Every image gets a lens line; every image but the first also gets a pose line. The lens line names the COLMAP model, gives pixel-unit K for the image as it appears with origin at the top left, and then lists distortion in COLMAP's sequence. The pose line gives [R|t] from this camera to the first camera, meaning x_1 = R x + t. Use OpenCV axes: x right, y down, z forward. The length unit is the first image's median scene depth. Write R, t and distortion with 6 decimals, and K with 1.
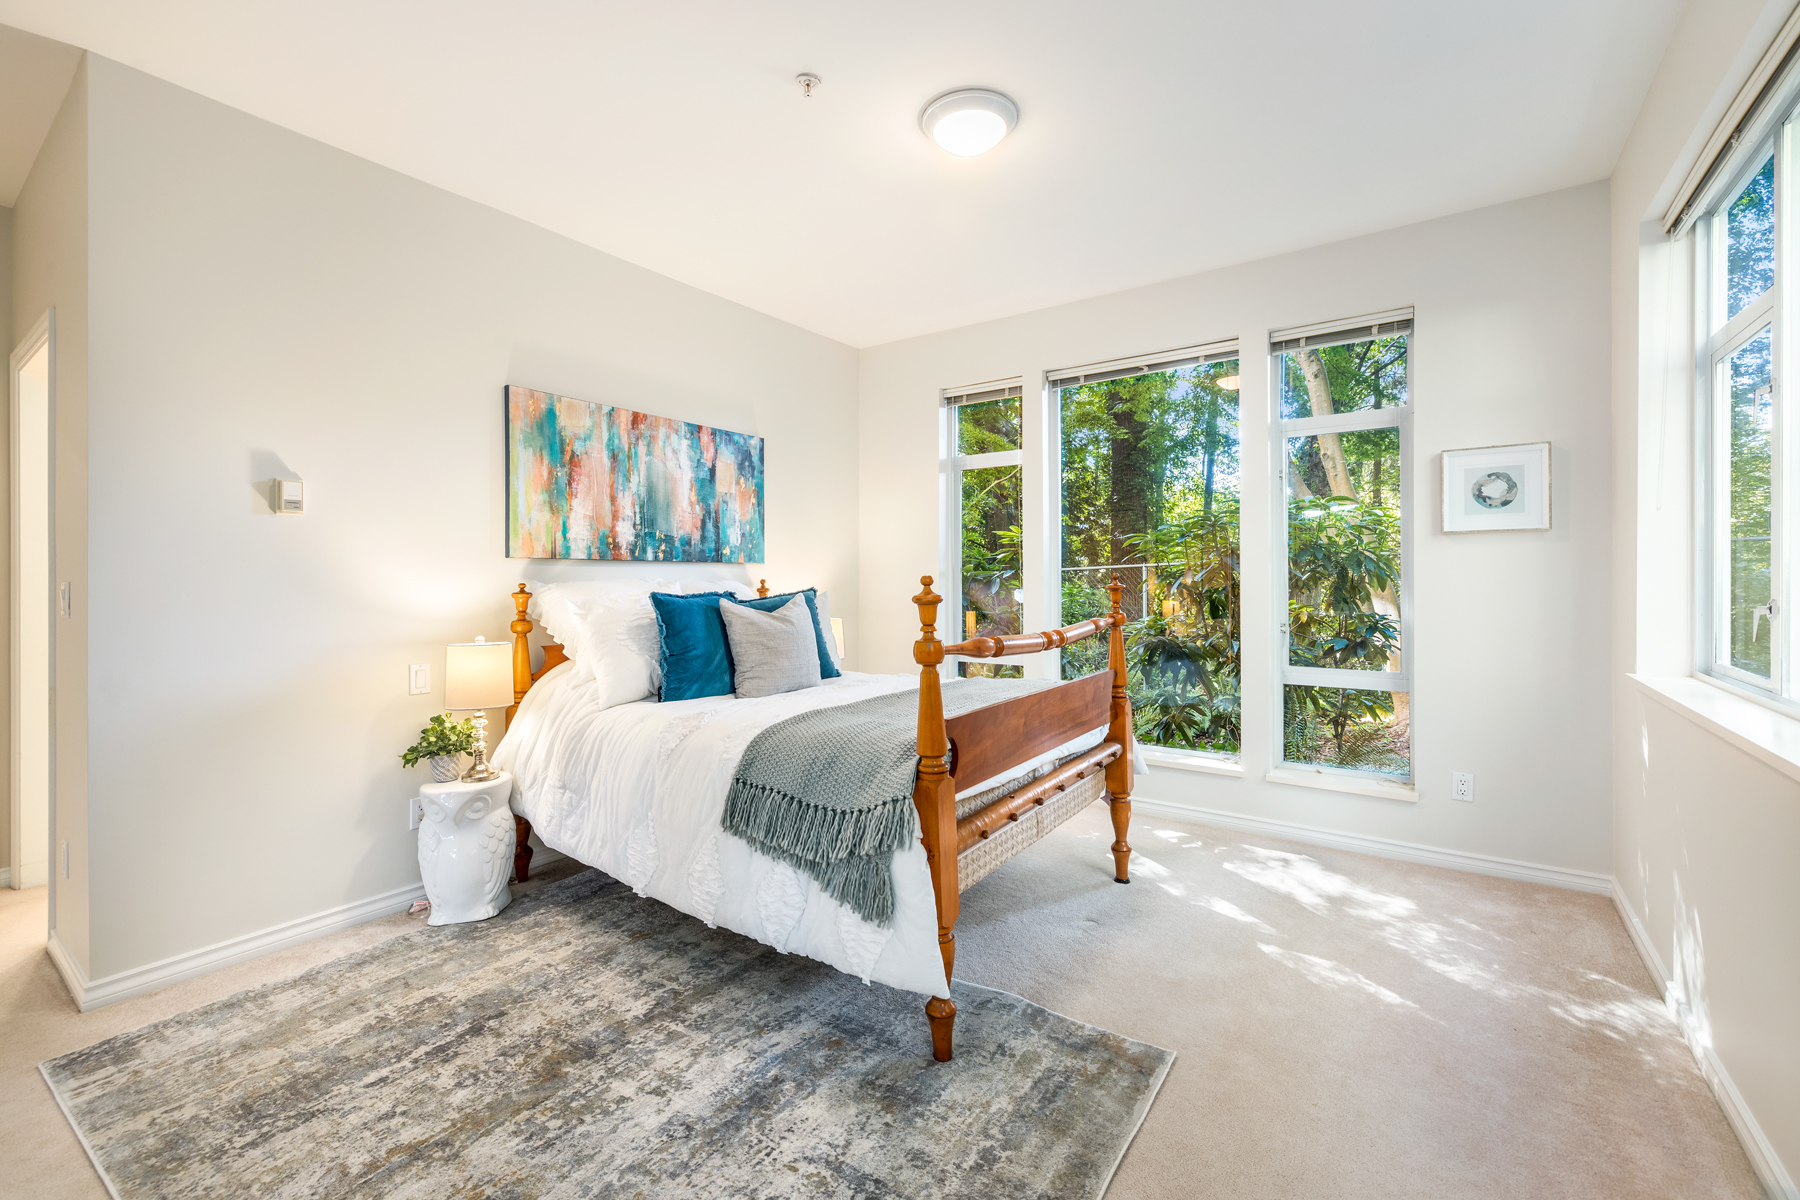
lens RADIAL K [[753.9, 0, 903.5], [0, 753.9, 584.8], [0, 0, 1]] dist [-0.001349, 0.000230]
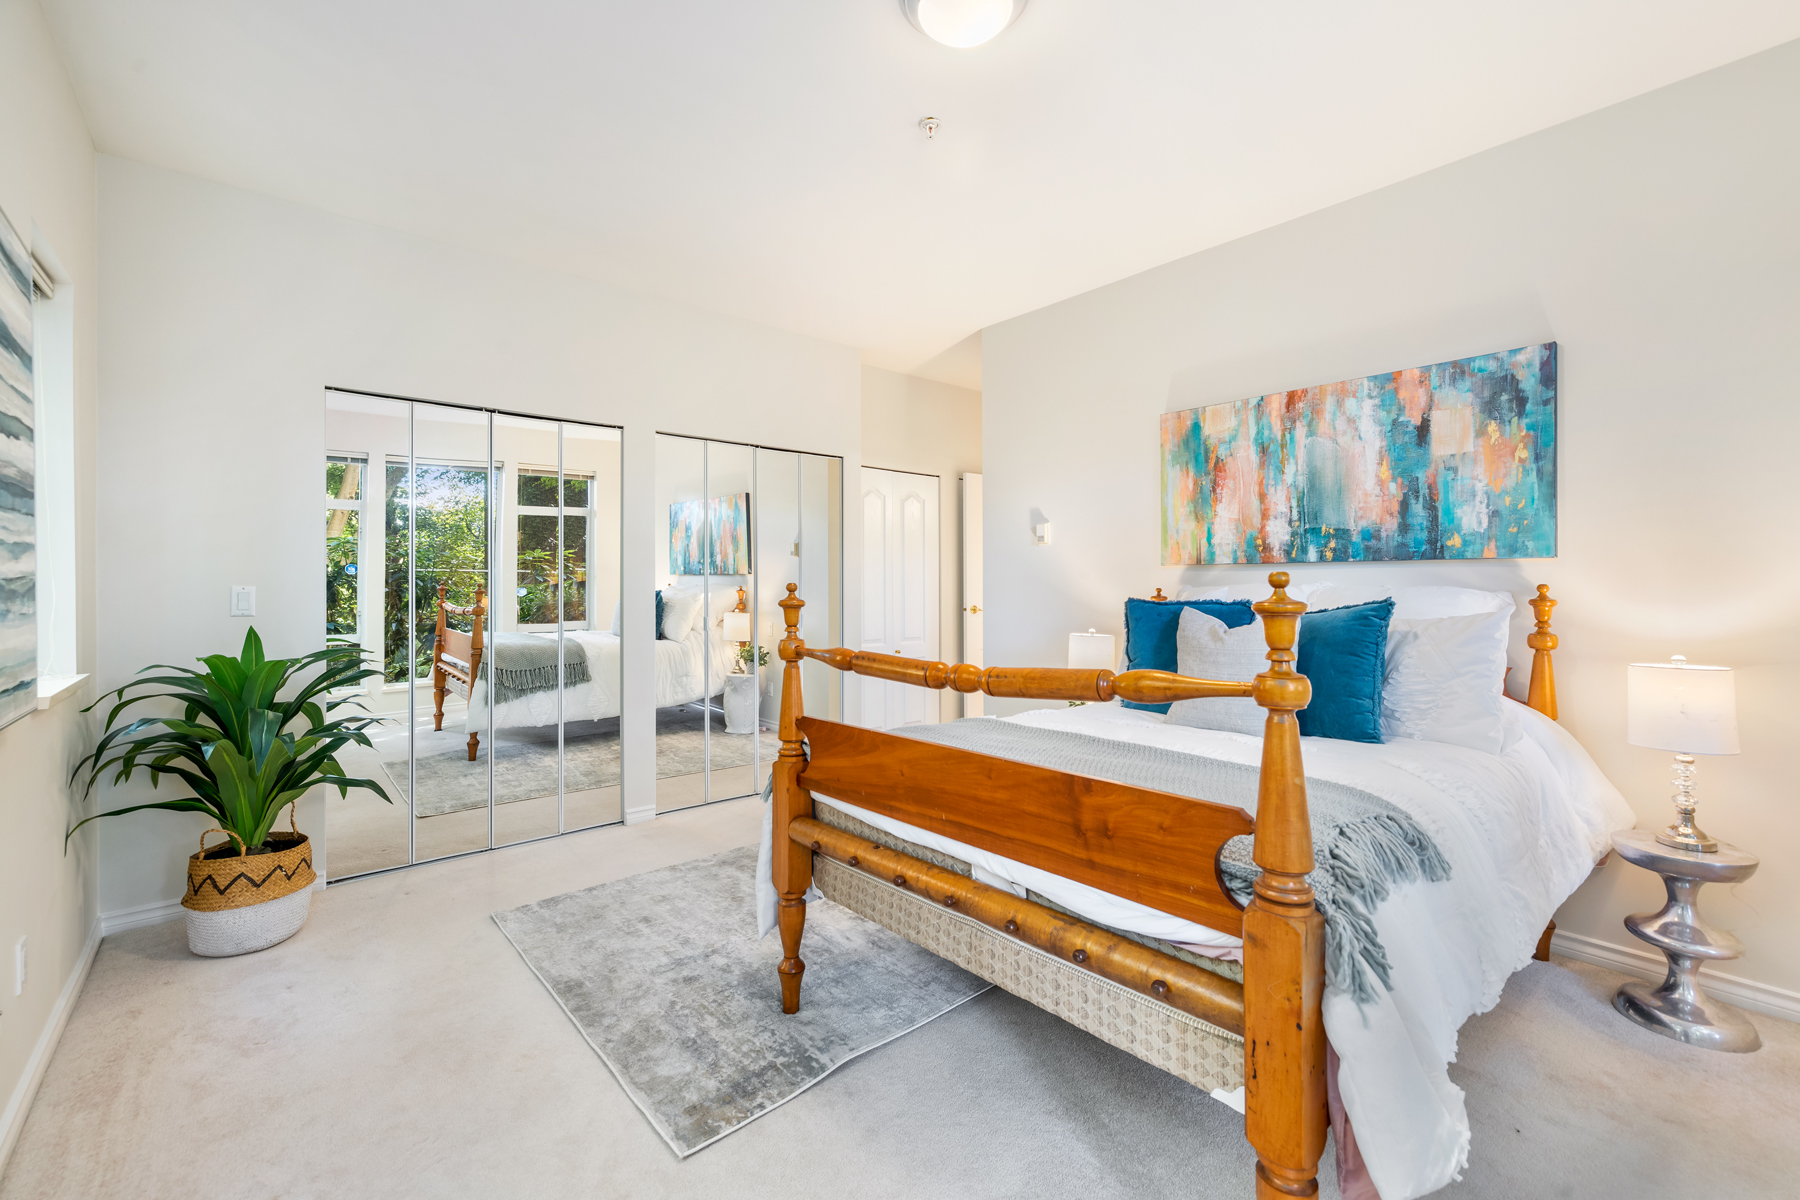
lens RADIAL K [[753.9, 0, 903.5], [0, 753.9, 584.8], [0, 0, 1]] dist [-0.001349, 0.000230]
pose [[-0.226642, 0.001429, -0.973977, 0.599584], [-0.004044, 0.999989, 0.002408, -0.006909], [0.973970, 0.004485, -0.226633, 0.773263]]
